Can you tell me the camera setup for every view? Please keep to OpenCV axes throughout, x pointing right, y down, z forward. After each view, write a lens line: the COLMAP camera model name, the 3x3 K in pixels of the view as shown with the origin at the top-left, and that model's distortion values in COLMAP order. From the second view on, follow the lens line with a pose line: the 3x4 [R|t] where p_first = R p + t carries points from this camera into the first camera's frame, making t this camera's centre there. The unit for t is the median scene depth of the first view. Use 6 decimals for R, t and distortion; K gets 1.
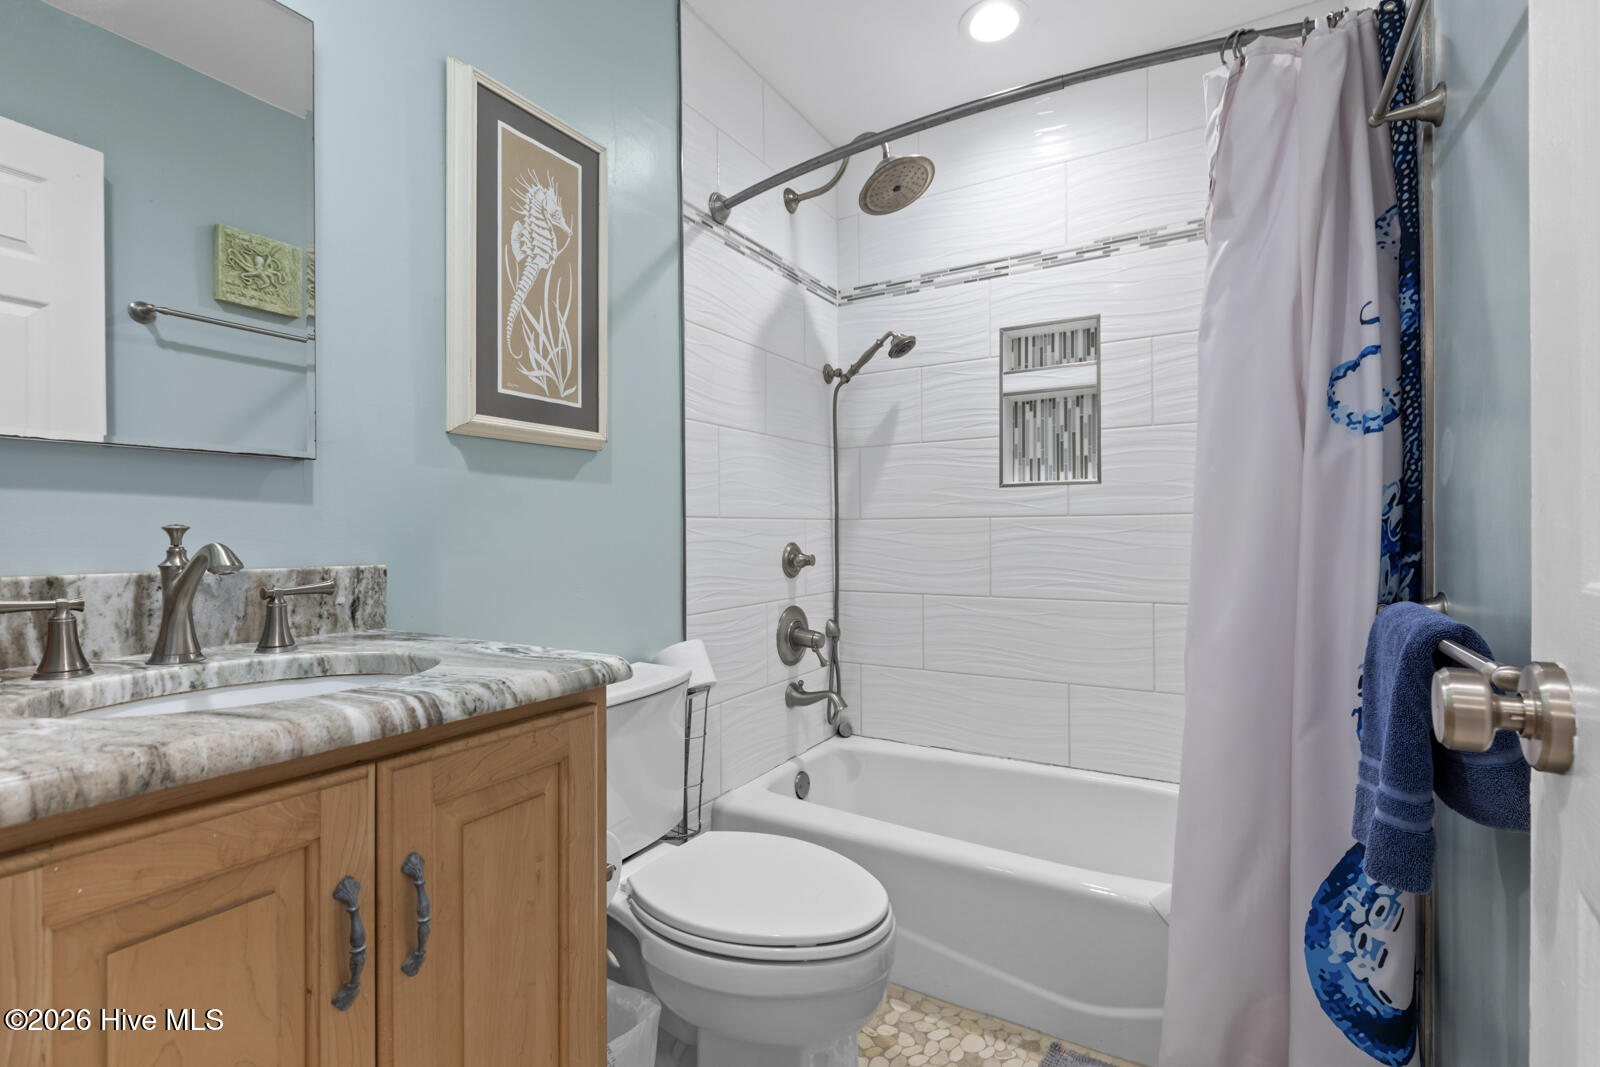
lens RADIAL K [[736.3, 0, 829.6], [0, 736.3, 528.3], [0, 0, 1]] dist [0.000716, -0.000323]
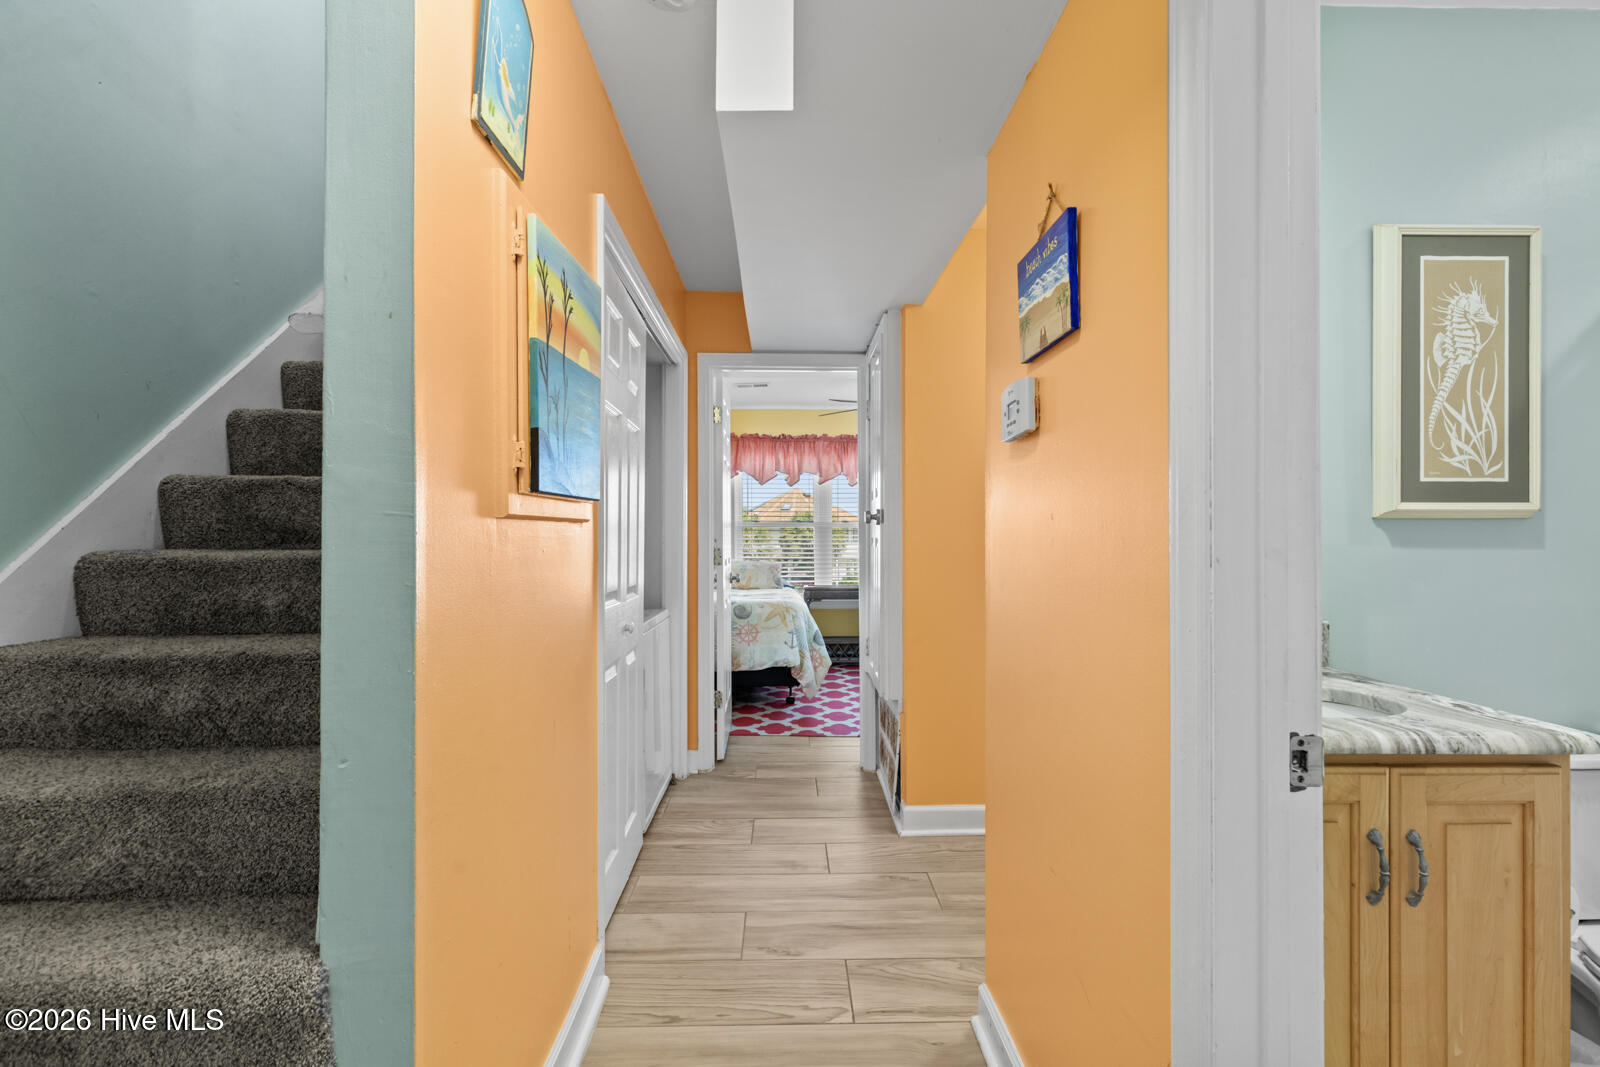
lens RADIAL K [[719.6, 0, 800.0], [0, 719.6, 533.5], [0, 0, 1]] dist [0.000584, -0.000257]
pose [[0.497716, -0.001728, -0.867338, 0.096850], [0.002971, 0.999996, -0.000287, -0.155020], [0.867335, -0.002434, 0.497719, -0.698915]]
